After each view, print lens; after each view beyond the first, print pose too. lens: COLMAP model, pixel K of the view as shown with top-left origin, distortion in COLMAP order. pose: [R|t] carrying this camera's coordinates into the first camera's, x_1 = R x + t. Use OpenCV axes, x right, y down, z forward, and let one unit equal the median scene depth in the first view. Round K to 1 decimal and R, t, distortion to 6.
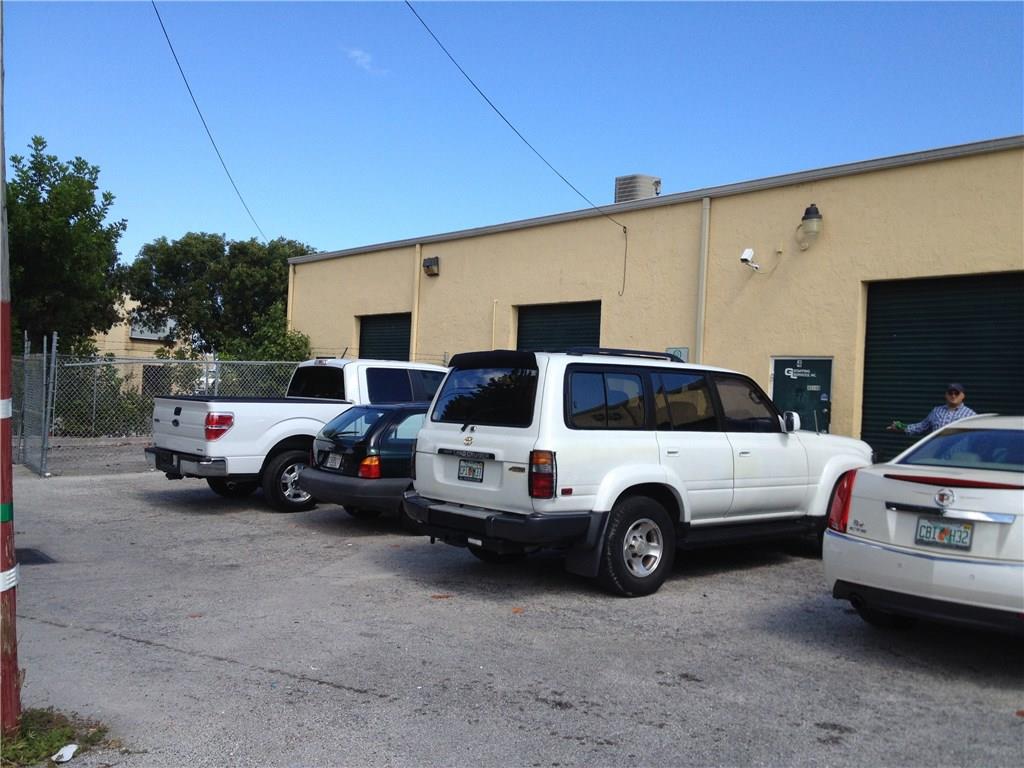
lens RADIAL K [[954.6, 0, 515.3], [0, 954.6, 383.6], [0, 0, 1]] dist [0.162259, -0.363387]
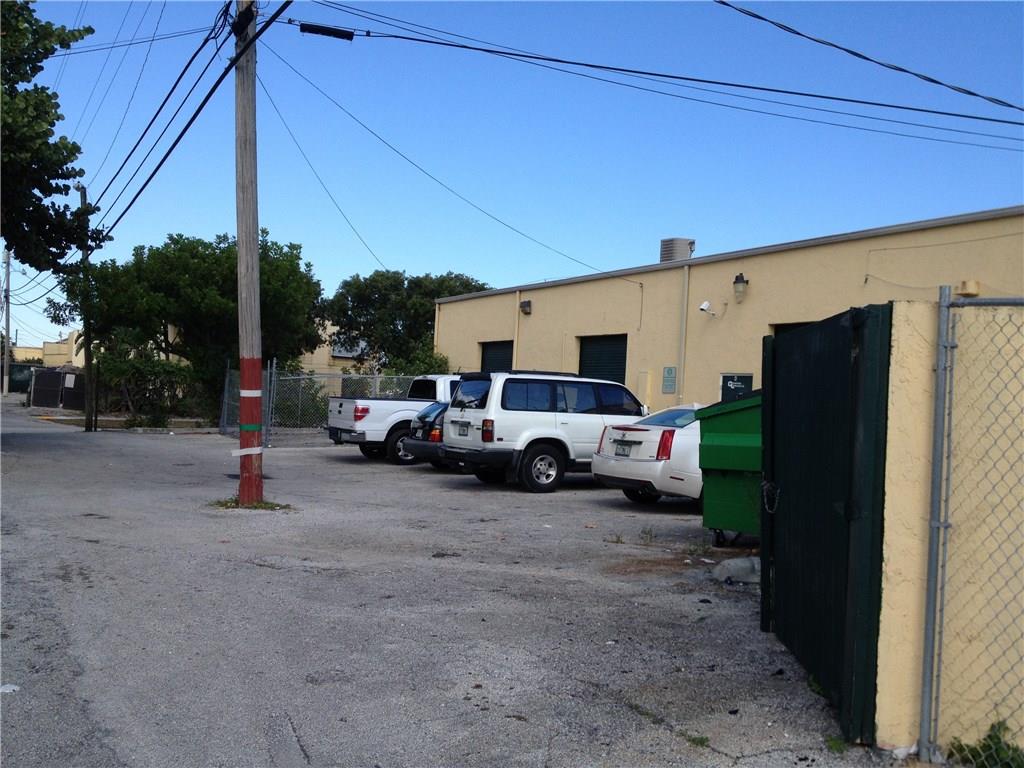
lens RADIAL K [[954.6, 0, 515.3], [0, 954.6, 383.6], [0, 0, 1]] dist [0.162259, -0.363387]
pose [[0.980747, 0.003008, -0.195260, 0.249956], [-0.005687, 0.999897, -0.013161, 0.009019], [0.195201, 0.014018, 0.980663, -0.531070]]
